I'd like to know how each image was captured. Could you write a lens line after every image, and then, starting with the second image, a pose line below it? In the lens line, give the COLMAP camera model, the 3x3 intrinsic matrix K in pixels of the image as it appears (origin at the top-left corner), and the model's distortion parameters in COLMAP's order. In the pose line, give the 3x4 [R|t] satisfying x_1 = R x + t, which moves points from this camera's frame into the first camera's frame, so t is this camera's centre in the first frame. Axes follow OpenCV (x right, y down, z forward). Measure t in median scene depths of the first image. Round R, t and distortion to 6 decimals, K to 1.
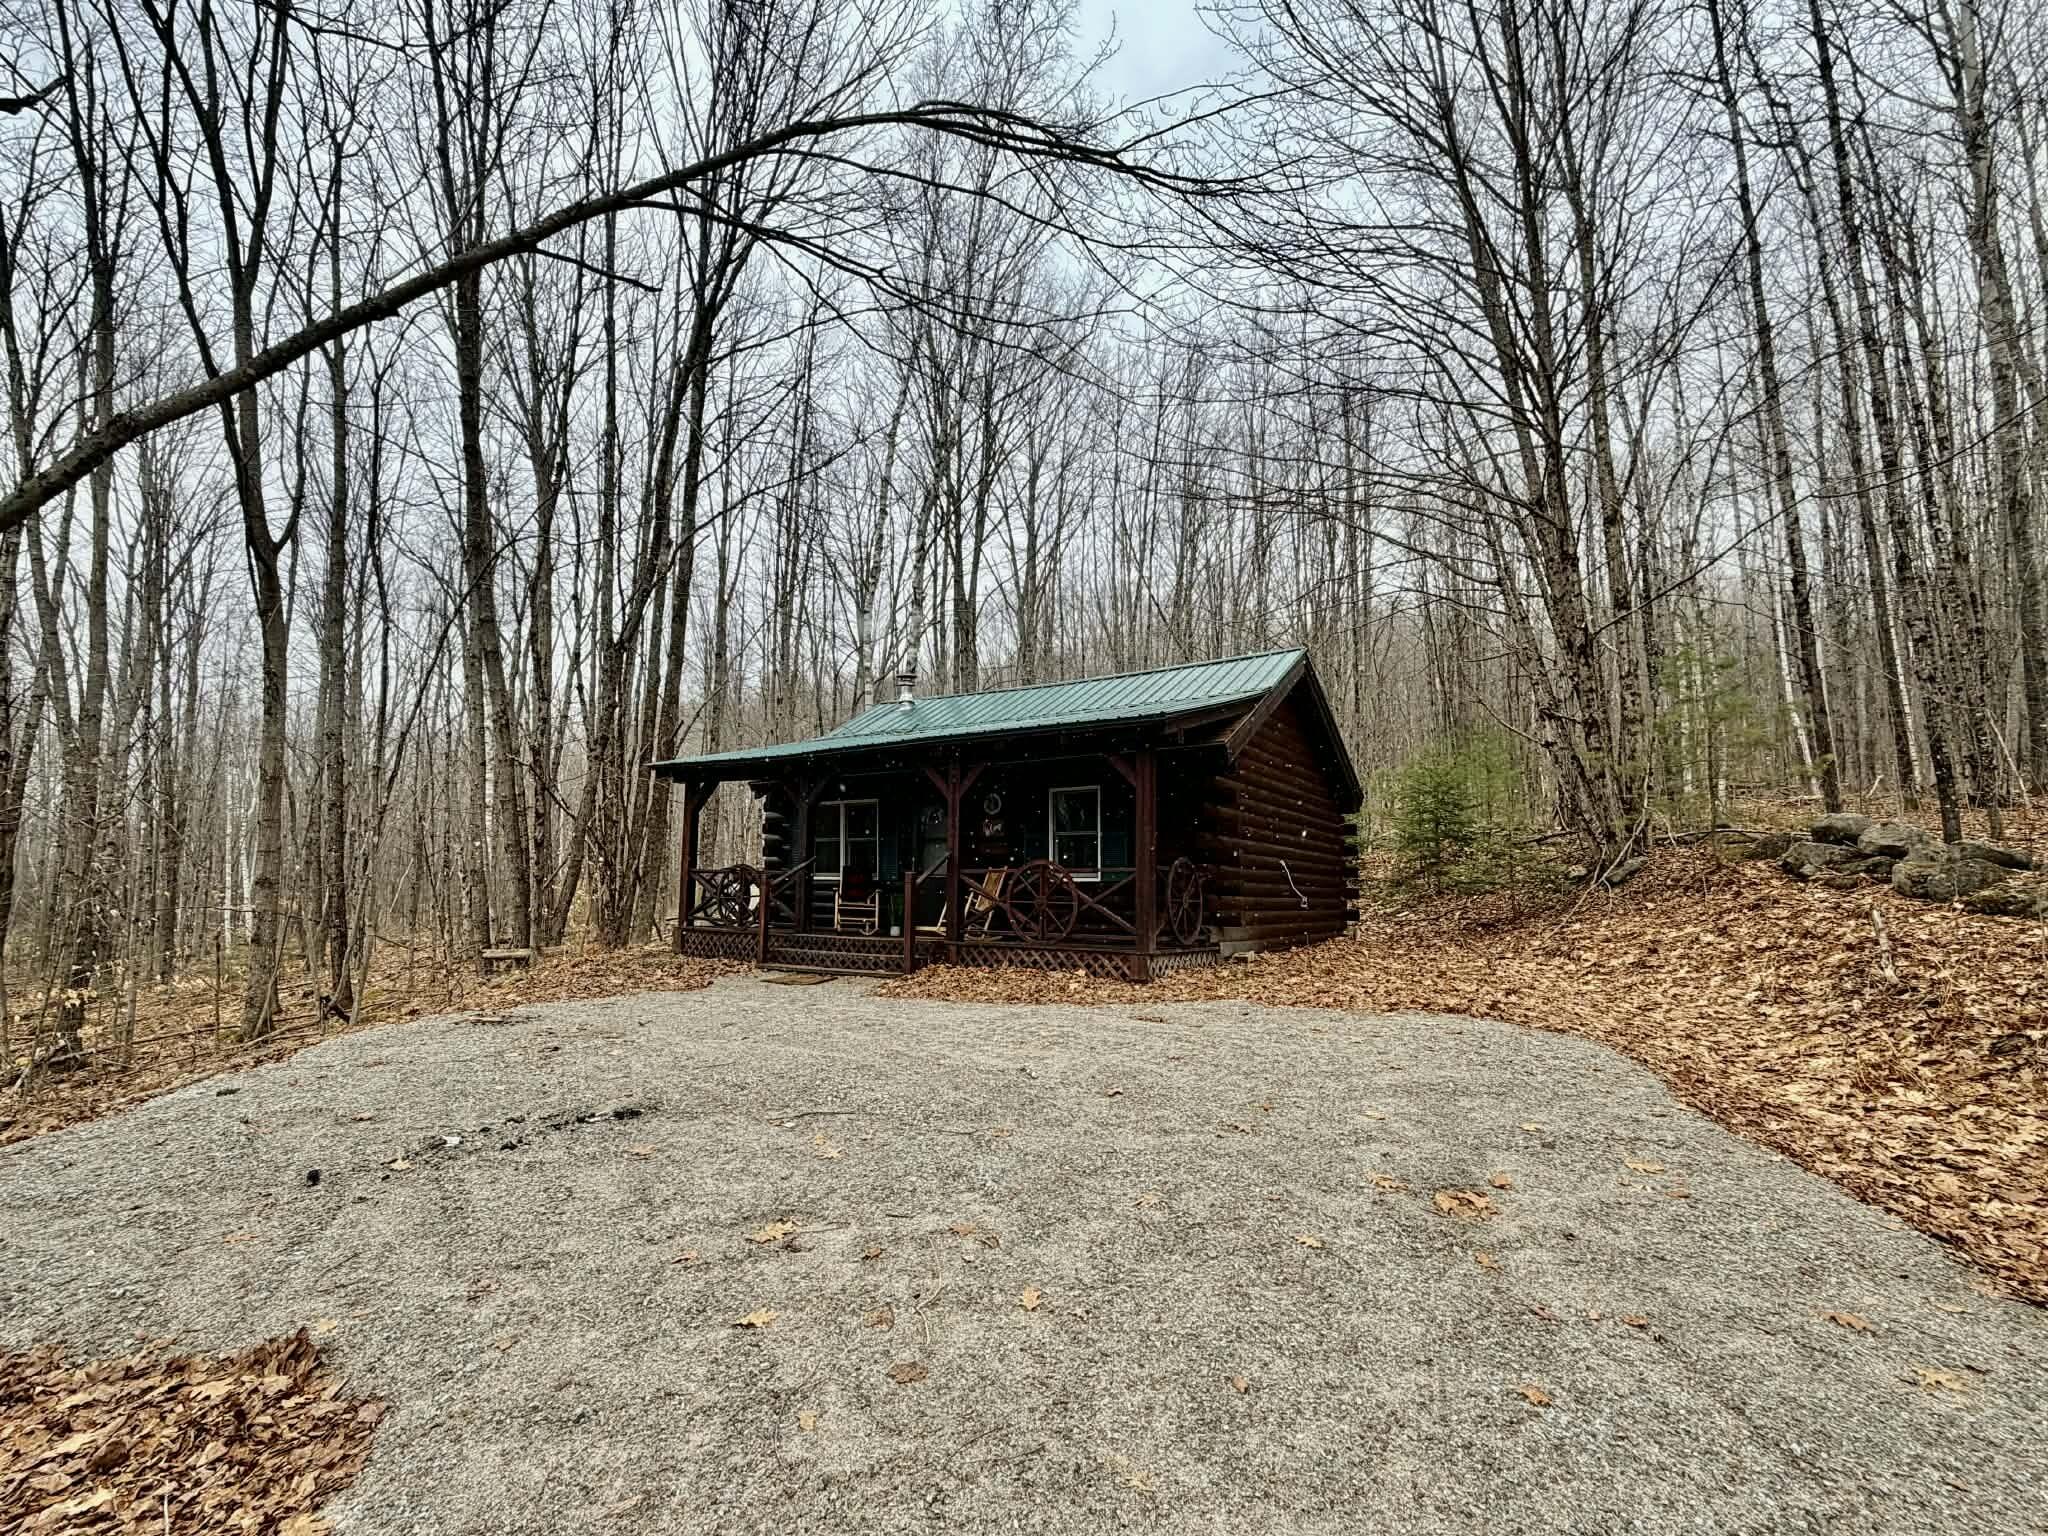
lens RADIAL K [[903.0, 0, 1028.1], [0, 903.0, 772.2], [0, 0, 1]] dist [0.002577, -0.000225]
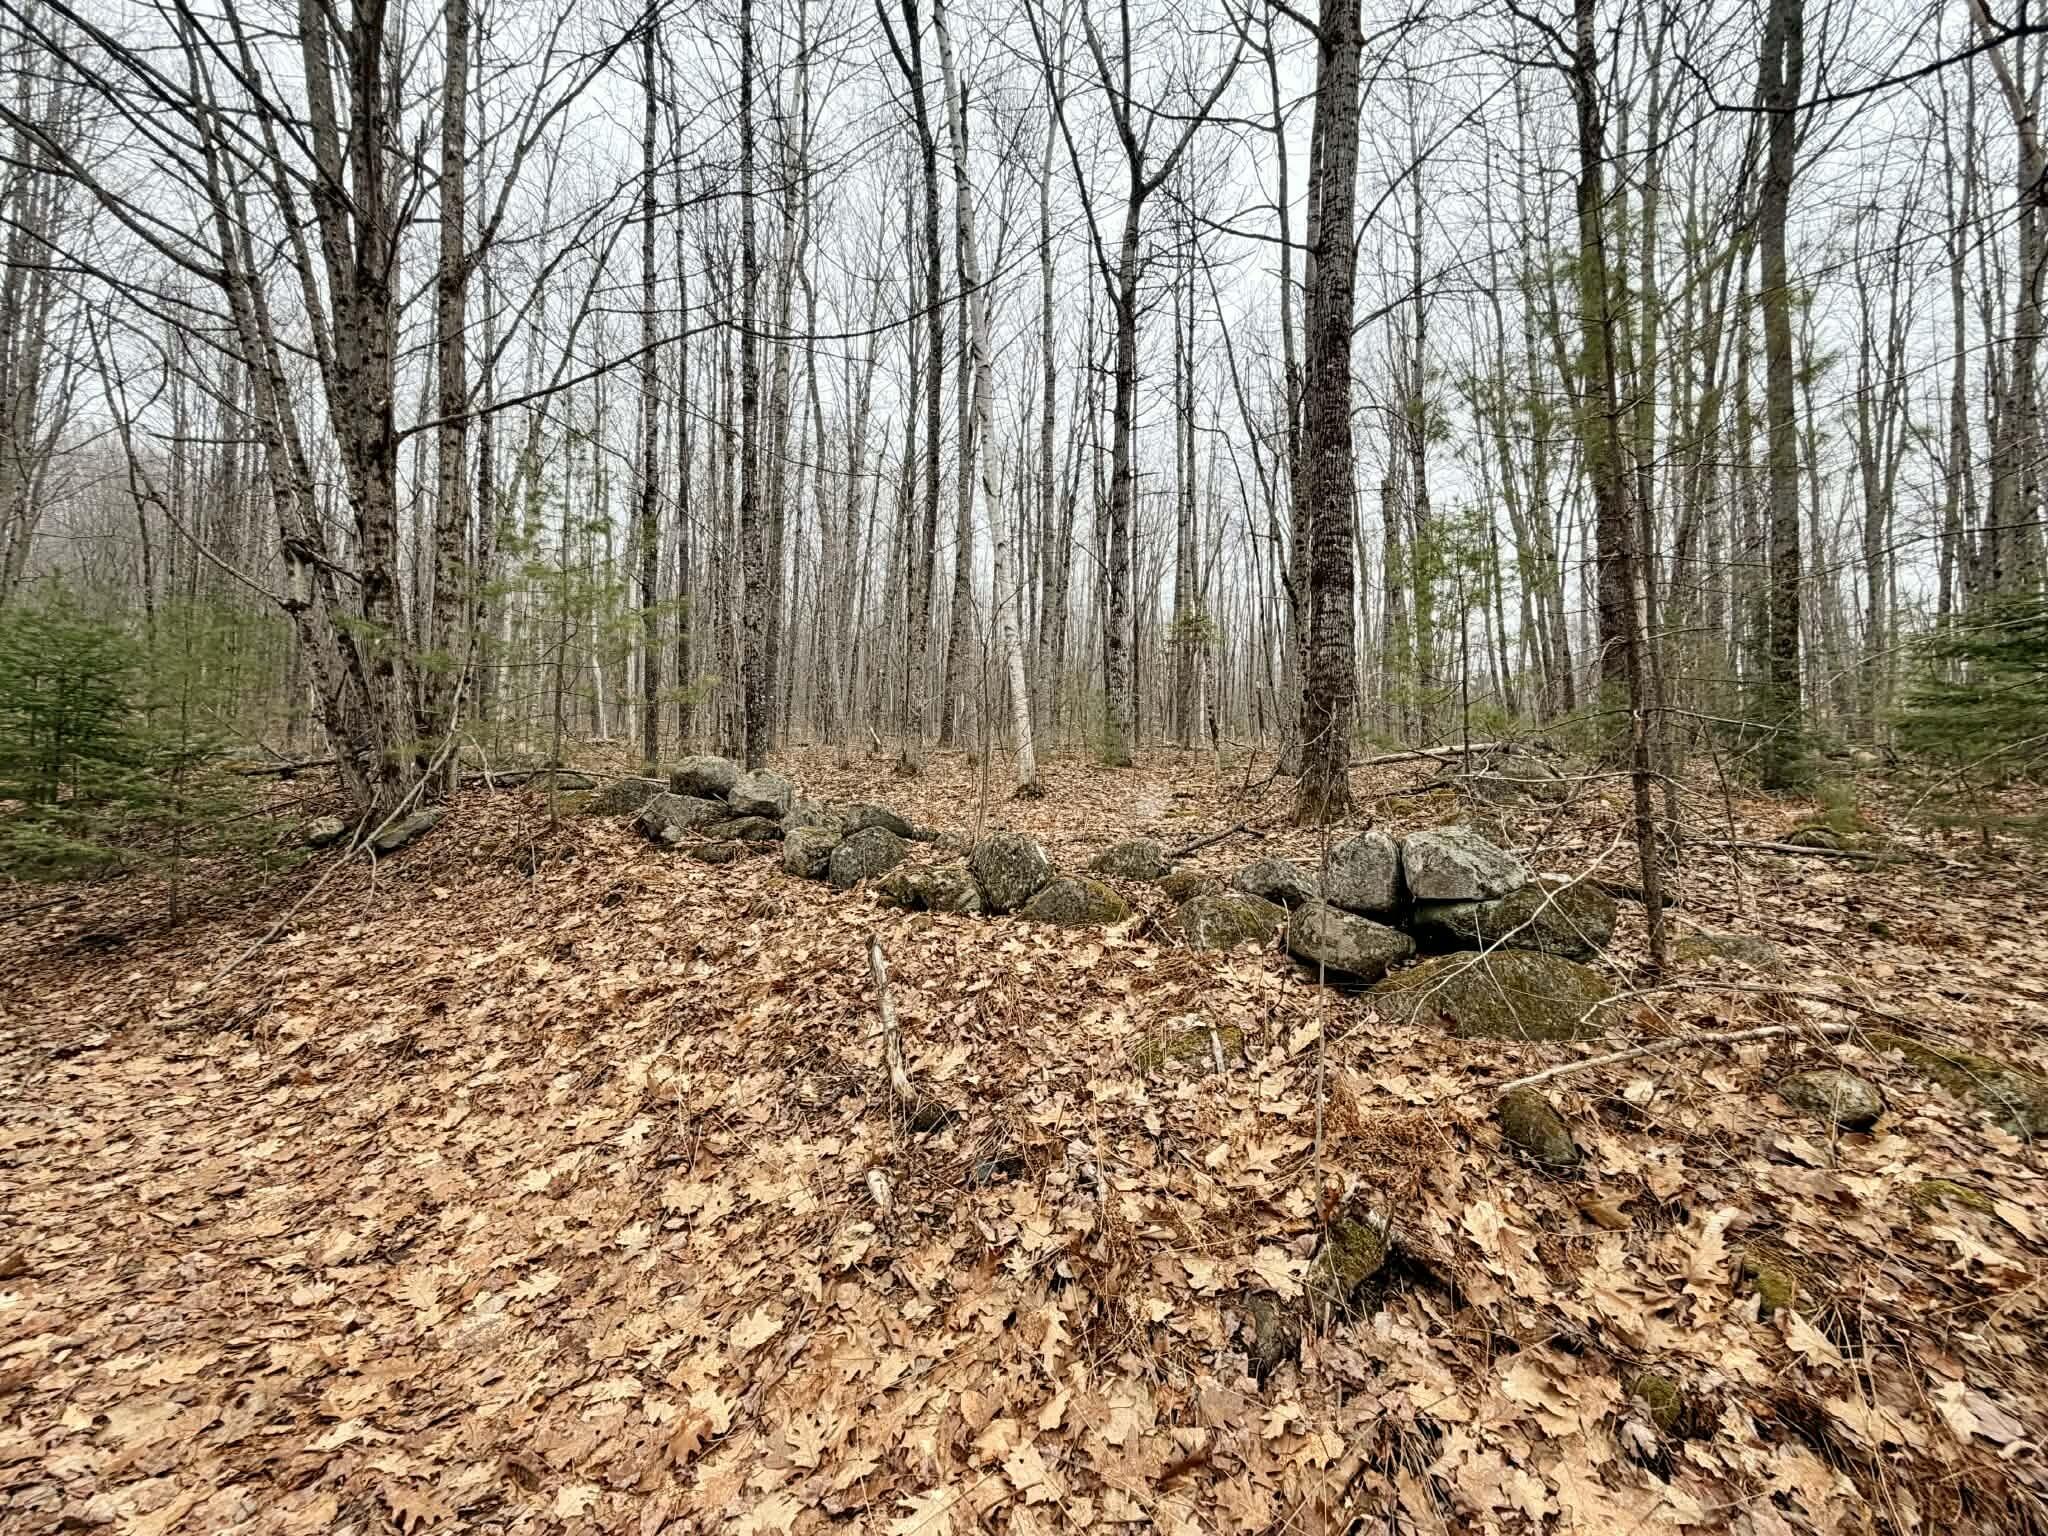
lens RADIAL K [[807.3, 0, 1023.1], [0, 807.3, 773.9], [0, 0, 1]] dist [-0.004275, -0.000576]
pose [[0.344887, 0.040202, 0.937783, 0.339002], [-0.115072, 0.993357, -0.000265, 0.027738], [-0.931564, -0.107821, 0.347222, 0.495973]]
